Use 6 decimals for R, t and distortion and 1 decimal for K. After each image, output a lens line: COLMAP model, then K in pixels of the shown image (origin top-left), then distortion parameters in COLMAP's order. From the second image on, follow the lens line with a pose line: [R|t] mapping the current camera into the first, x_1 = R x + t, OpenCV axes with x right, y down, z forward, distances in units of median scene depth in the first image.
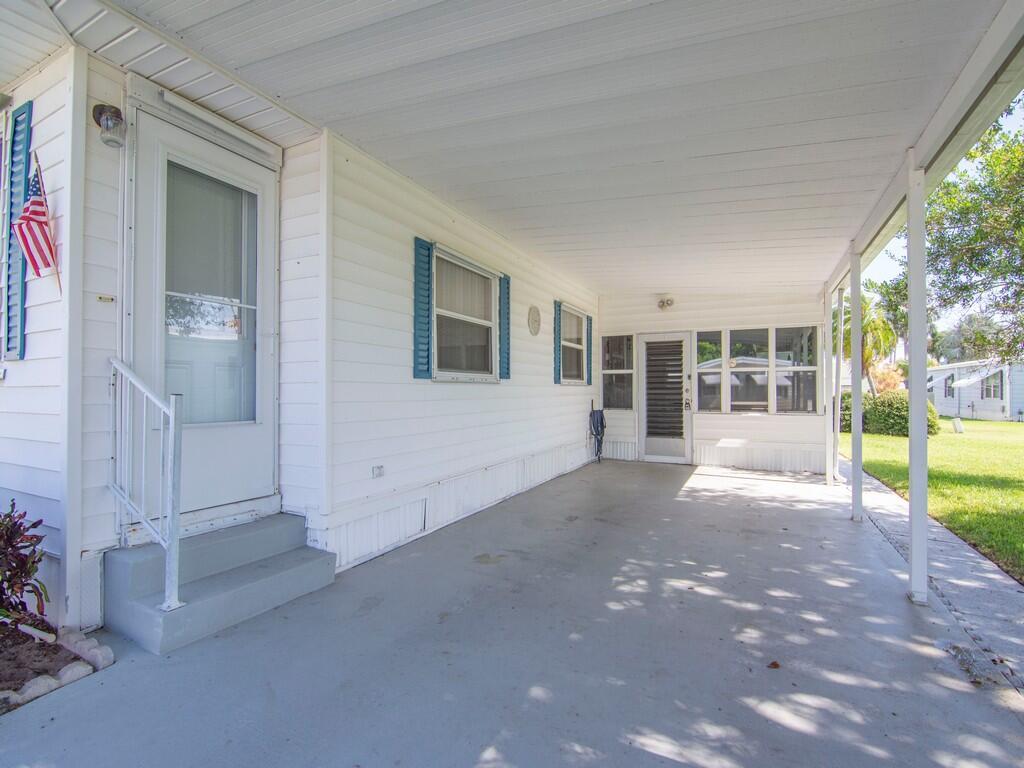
lens RADIAL K [[498.3, 0, 516.5], [0, 498.3, 387.1], [0, 0, 1]] dist [-0.003769, -0.001280]
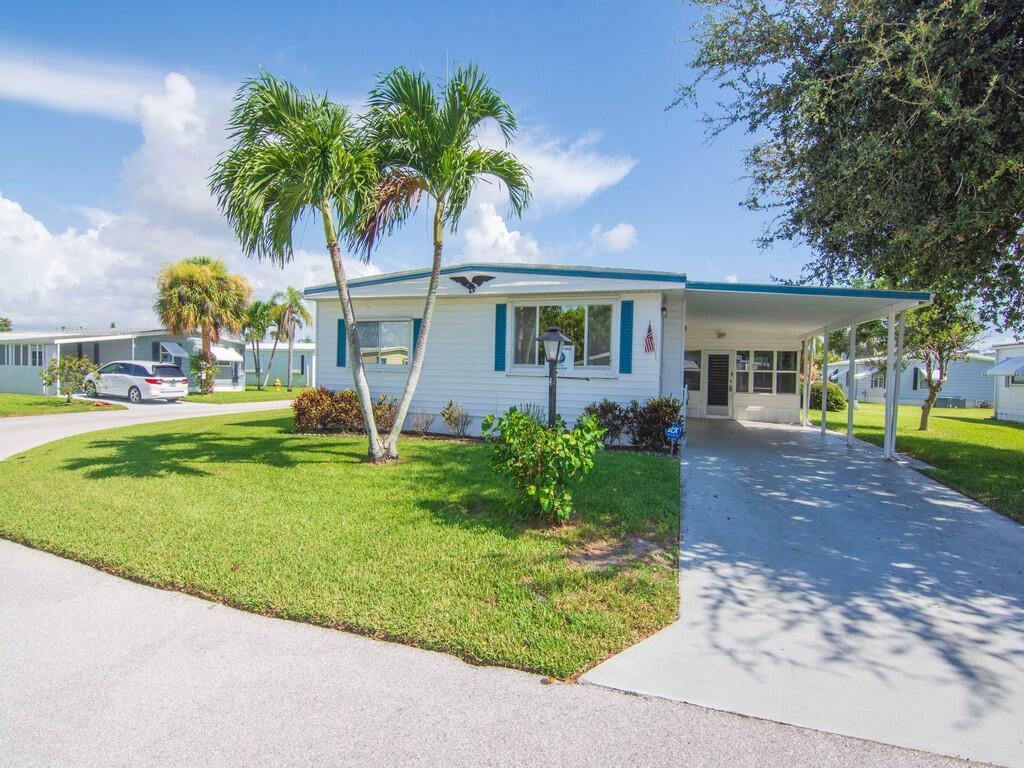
lens RADIAL K [[498.3, 0, 516.5], [0, 498.3, 387.1], [0, 0, 1]] dist [-0.003769, -0.001280]
pose [[0.991179, 0.015810, 0.131585, -0.764238], [-0.020472, 0.999207, 0.034149, -0.019725], [-0.130941, -0.036541, 0.990717, -0.826367]]
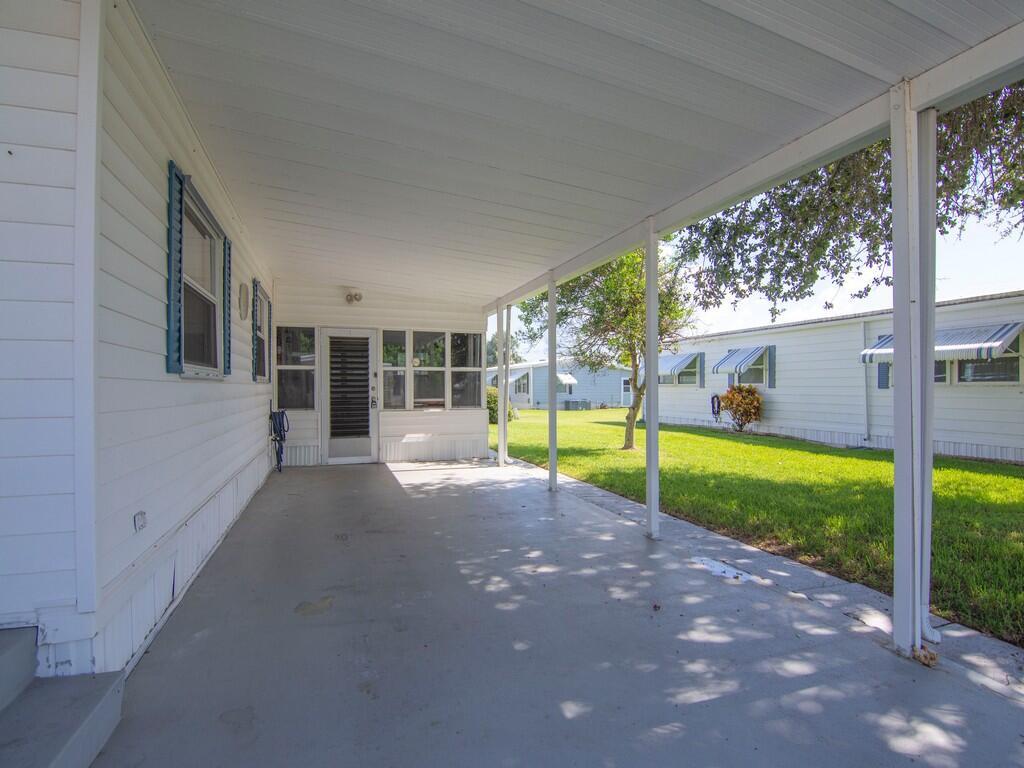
lens RADIAL K [[504.2, 0, 512.0], [0, 504.2, 384.0], [0, 0, 1]] dist [-0.004706, -0.001189]
pose [[0.701165, 0.002852, 0.712993, -0.190942], [-0.002870, 0.999995, -0.001178, -0.001792], [-0.712993, -0.001220, 0.701170, 0.105997]]
